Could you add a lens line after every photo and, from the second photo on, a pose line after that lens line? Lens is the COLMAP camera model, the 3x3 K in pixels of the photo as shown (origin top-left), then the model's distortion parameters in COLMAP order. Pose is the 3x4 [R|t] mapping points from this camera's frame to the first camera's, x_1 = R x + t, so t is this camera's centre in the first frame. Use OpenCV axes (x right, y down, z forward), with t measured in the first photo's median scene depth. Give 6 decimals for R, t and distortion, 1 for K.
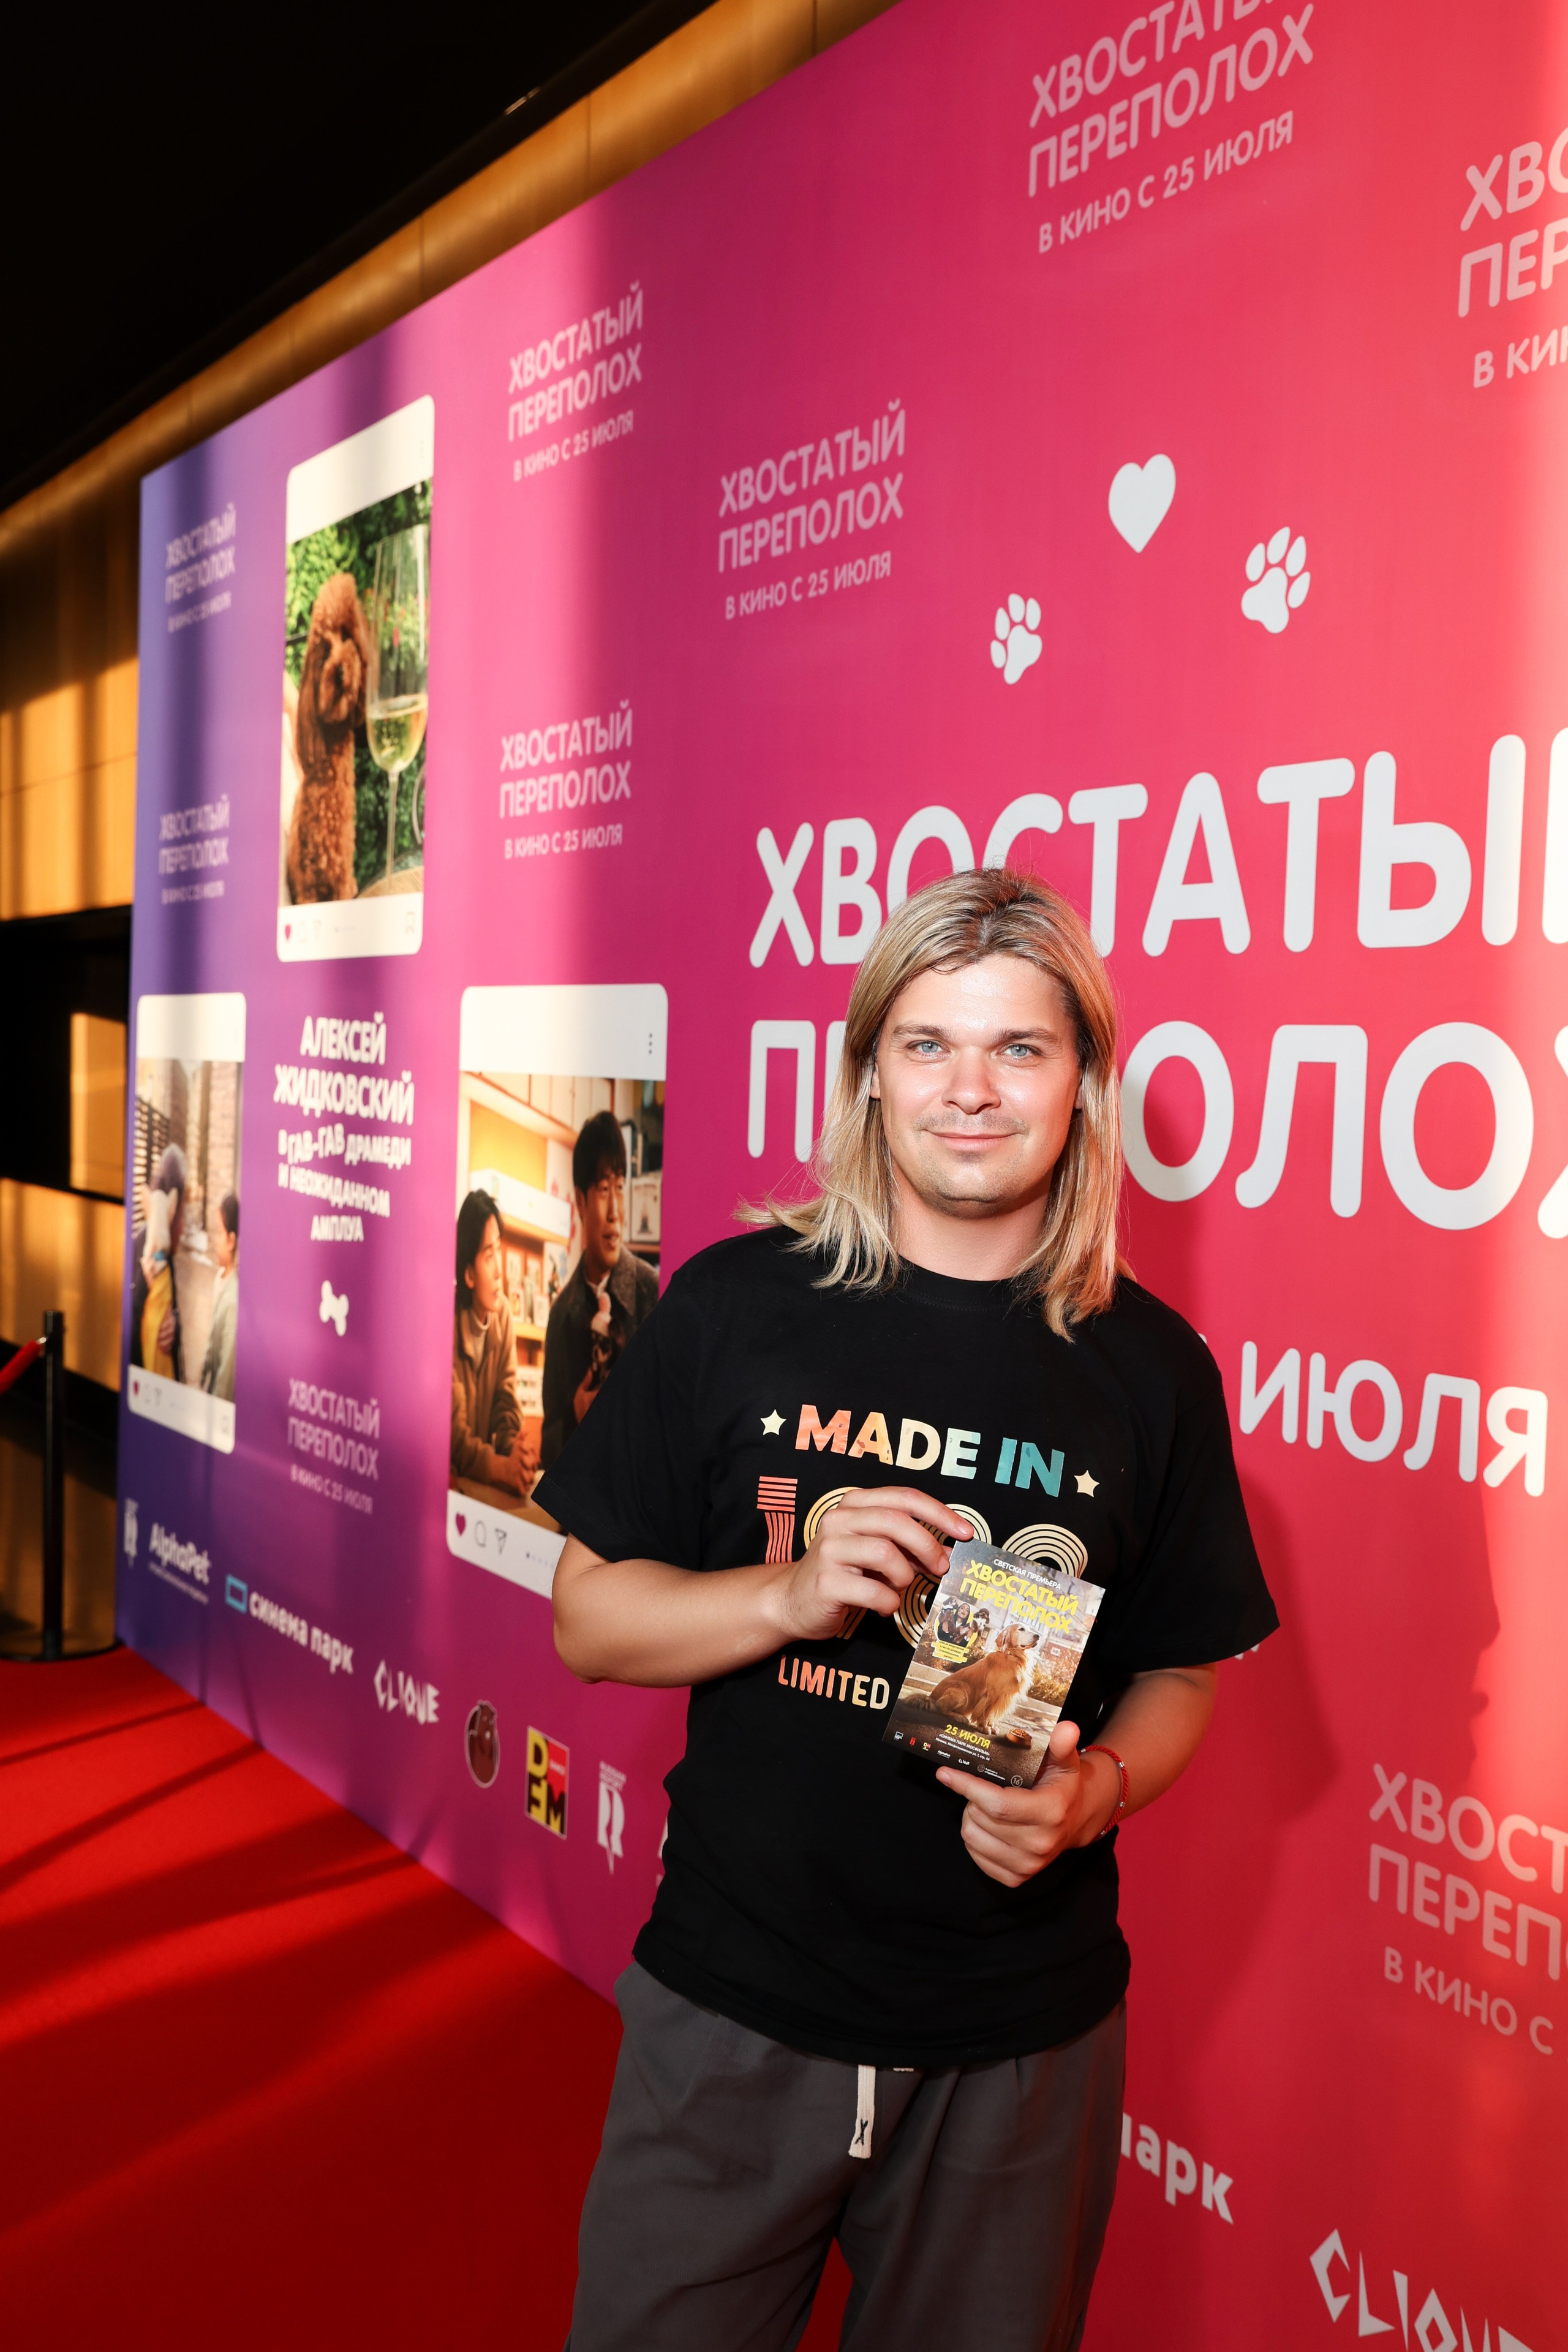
lens RADIAL K [[2382.9, 0, 784.0], [0, 2382.9, 1176.0], [0, 0, 1]] dist [0.012190, 0.132636]
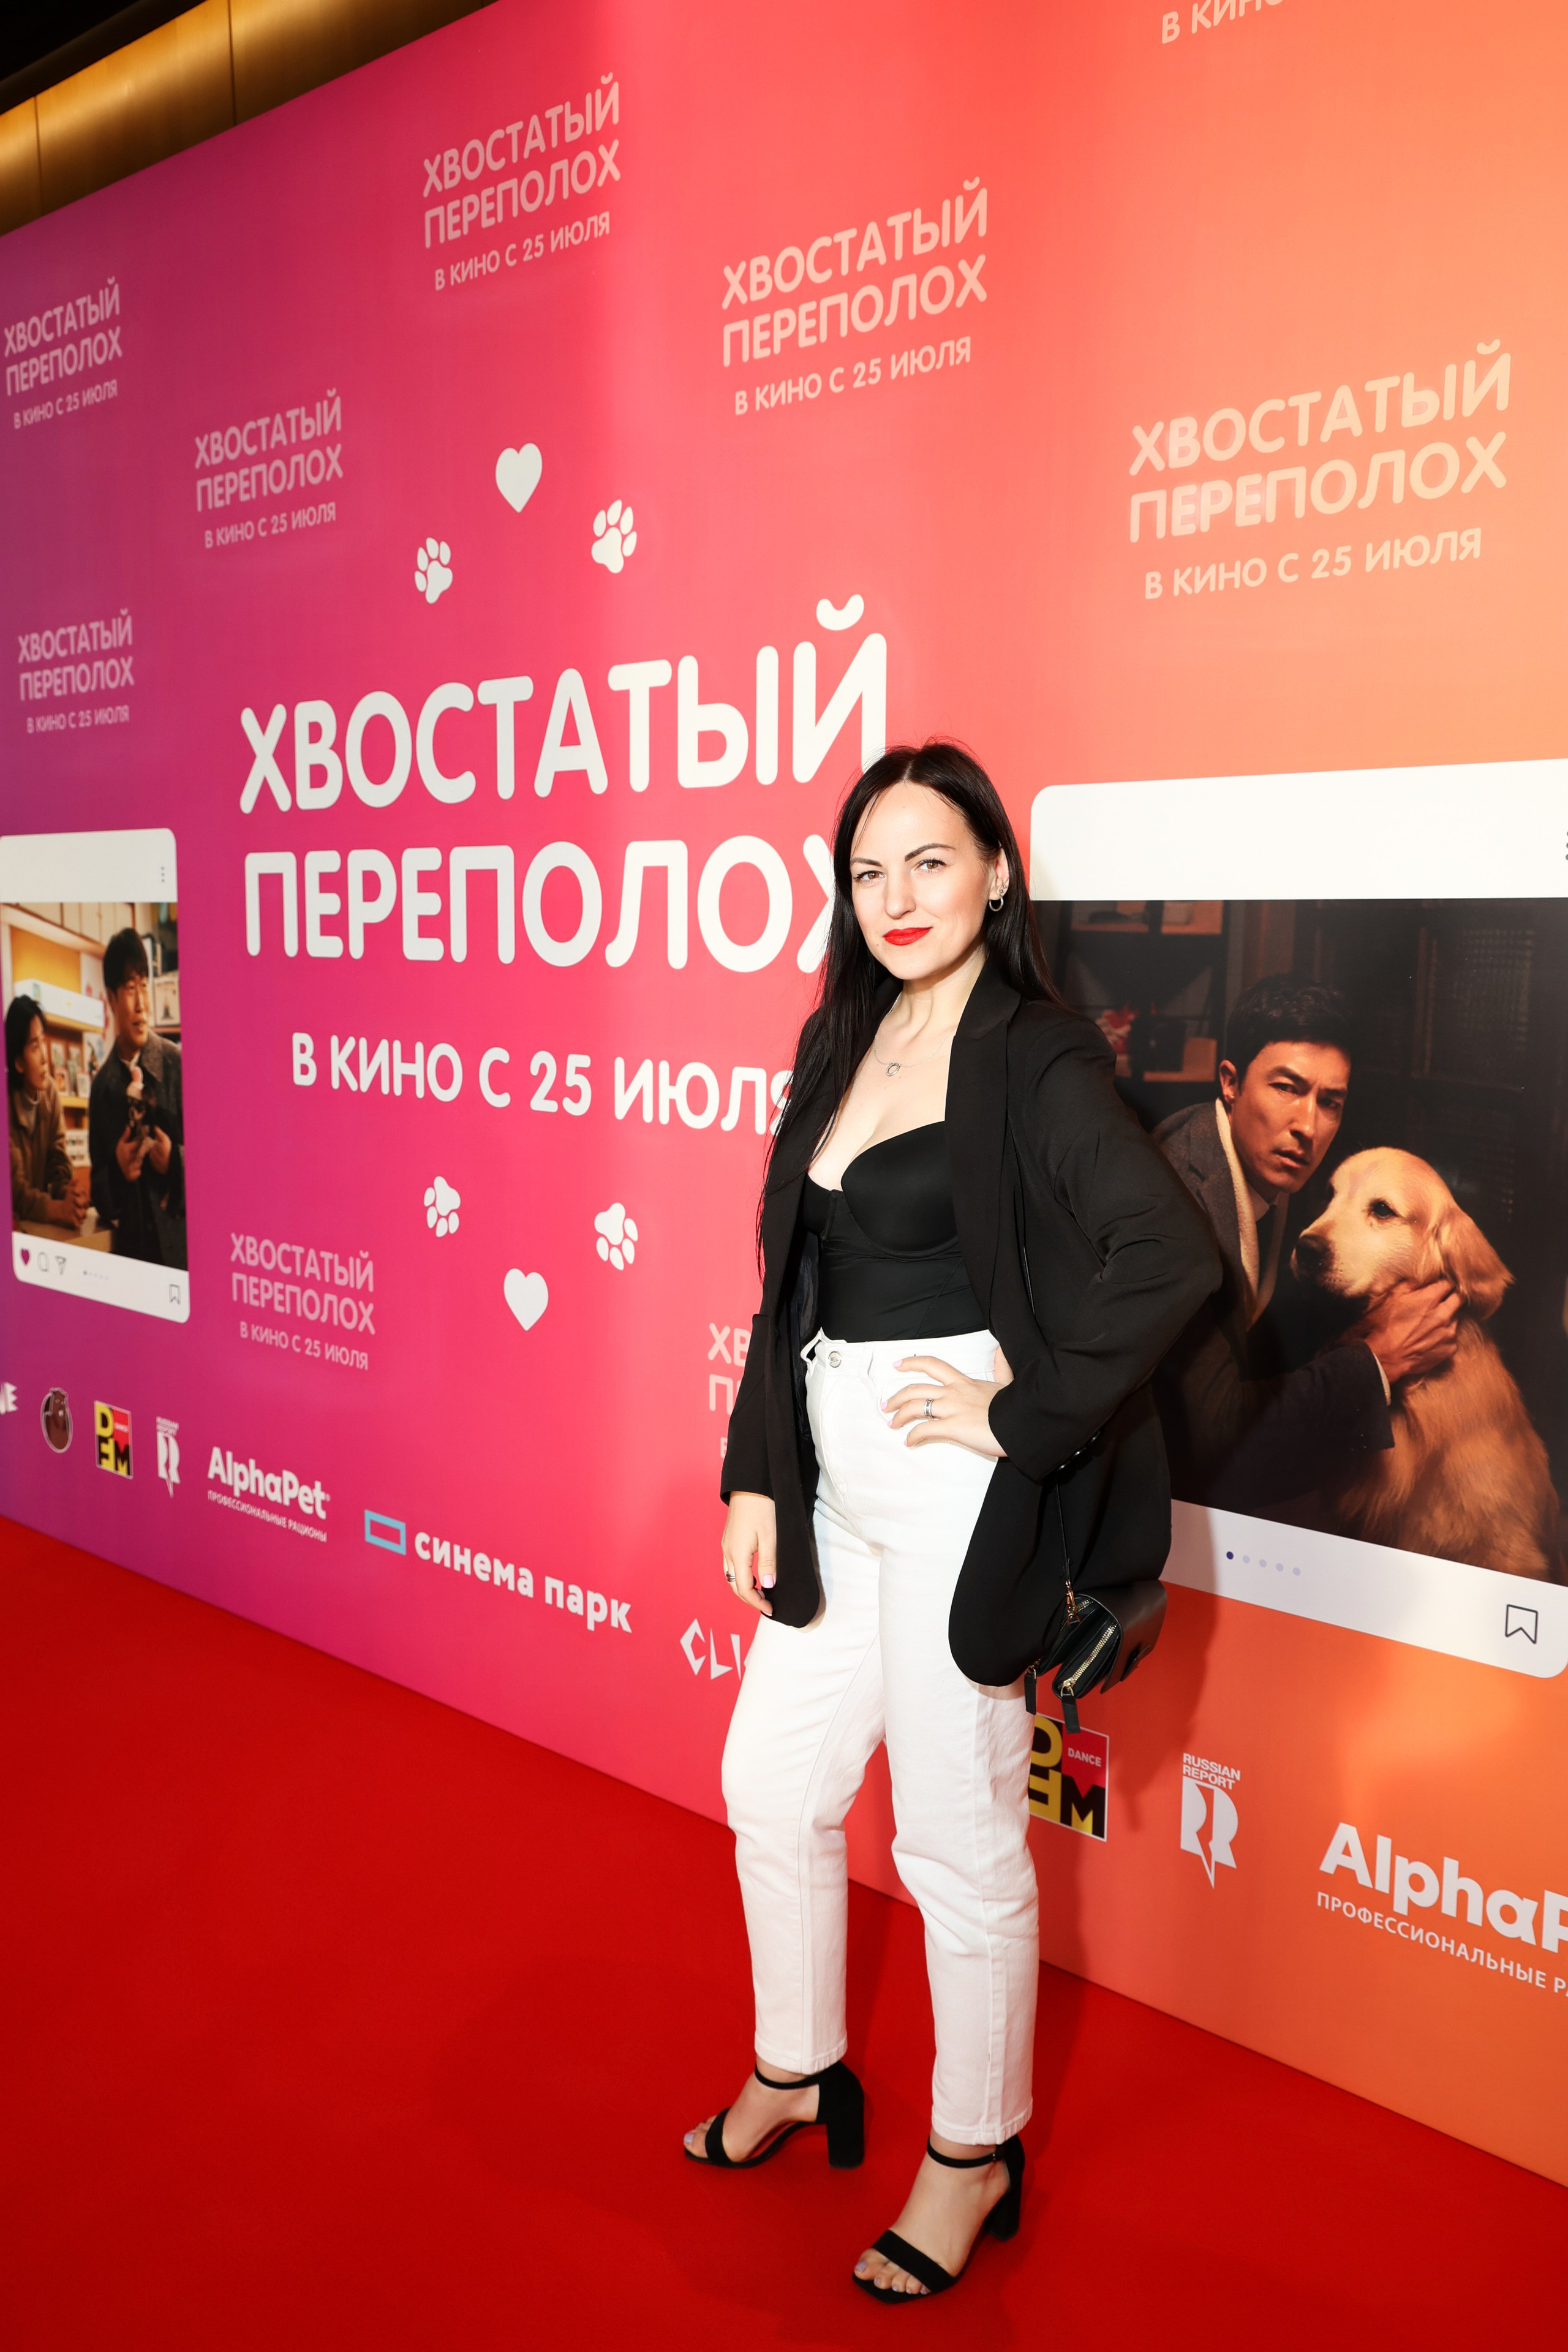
lens RADIAL K [[1956.7, 0, 784.0], [0, 1956.7, 1176.0], [0, 0, 1]] dist [-0.049605, 0.105573]
pose [[0.960410, -0.060068, 0.272038, -0.028825], [0.036348, 0.995149, 0.091413, 0.024098], [-0.276209, -0.077906, 0.957935, -0.137913]]
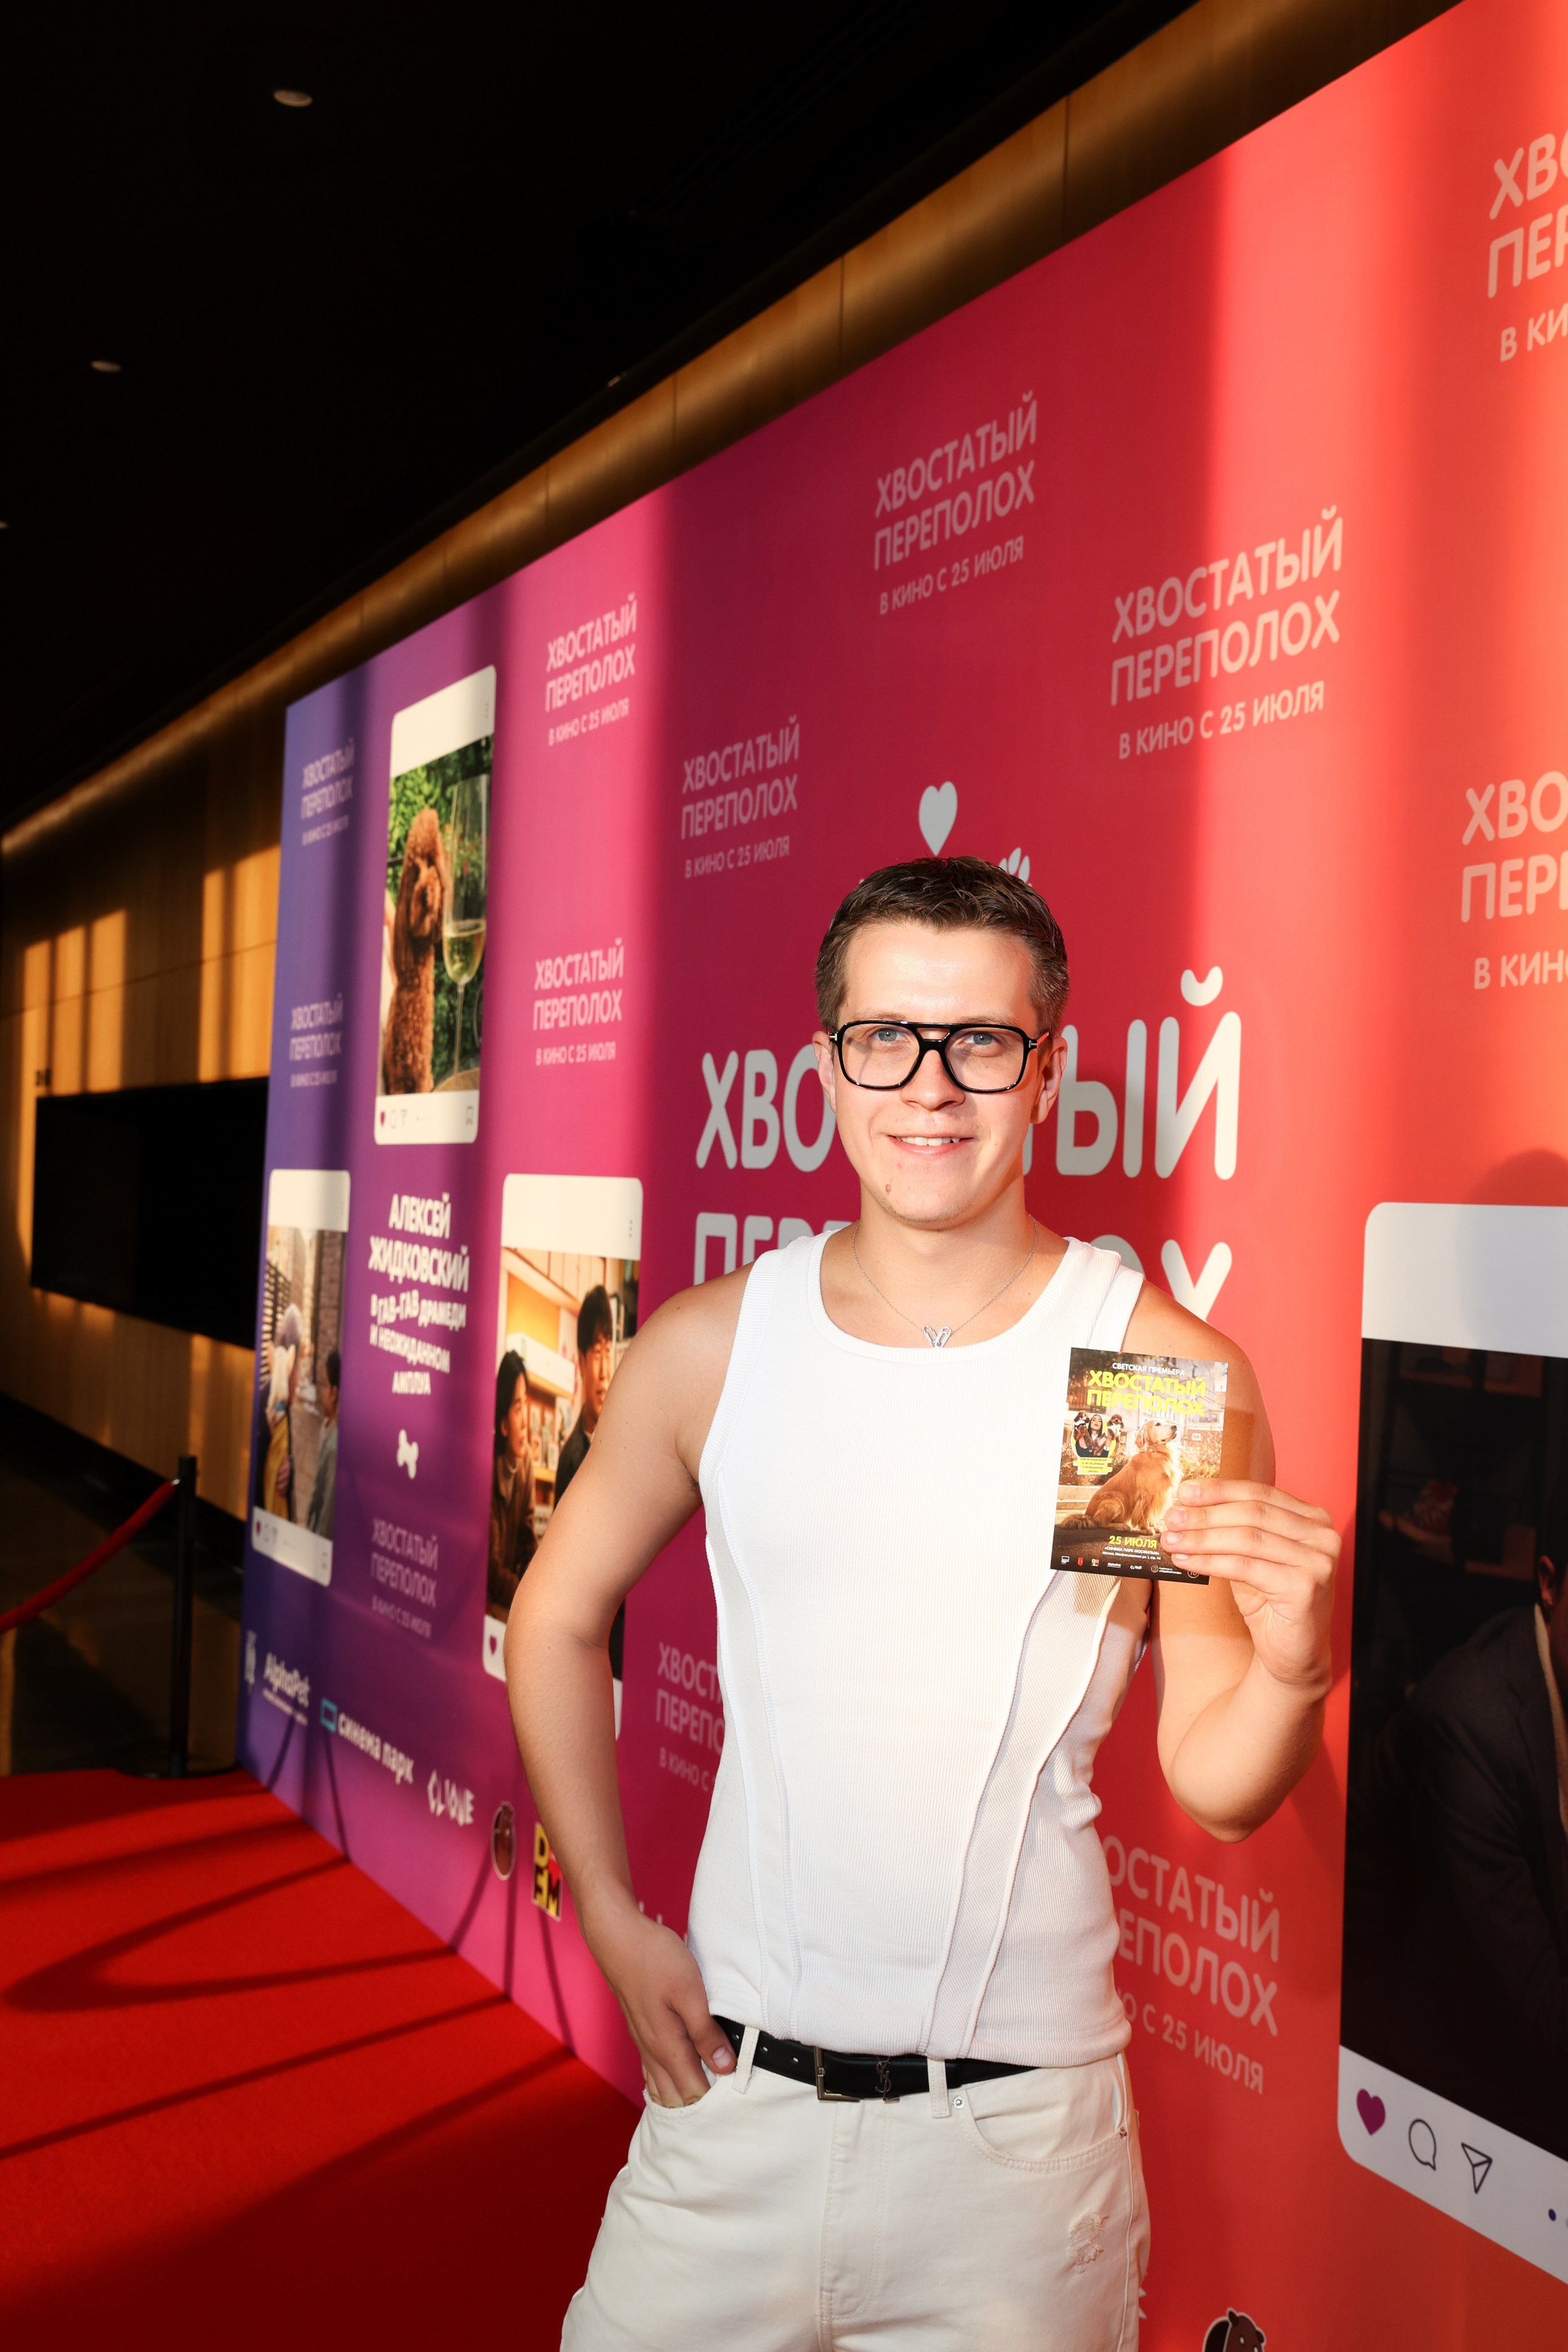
lens RADIAL K [[2623.4, 0, 784.0], [0, 2623.4, 1176.0], [0, 0, 1]] dist [0.054139, 0.044791]
pose [[0.993148, 0.007609, -0.116619, 0.168353], [-0.014695, 0.998089, -0.060020, -0.004738], [0.115939, 0.061322, 0.991362, -0.276601]]
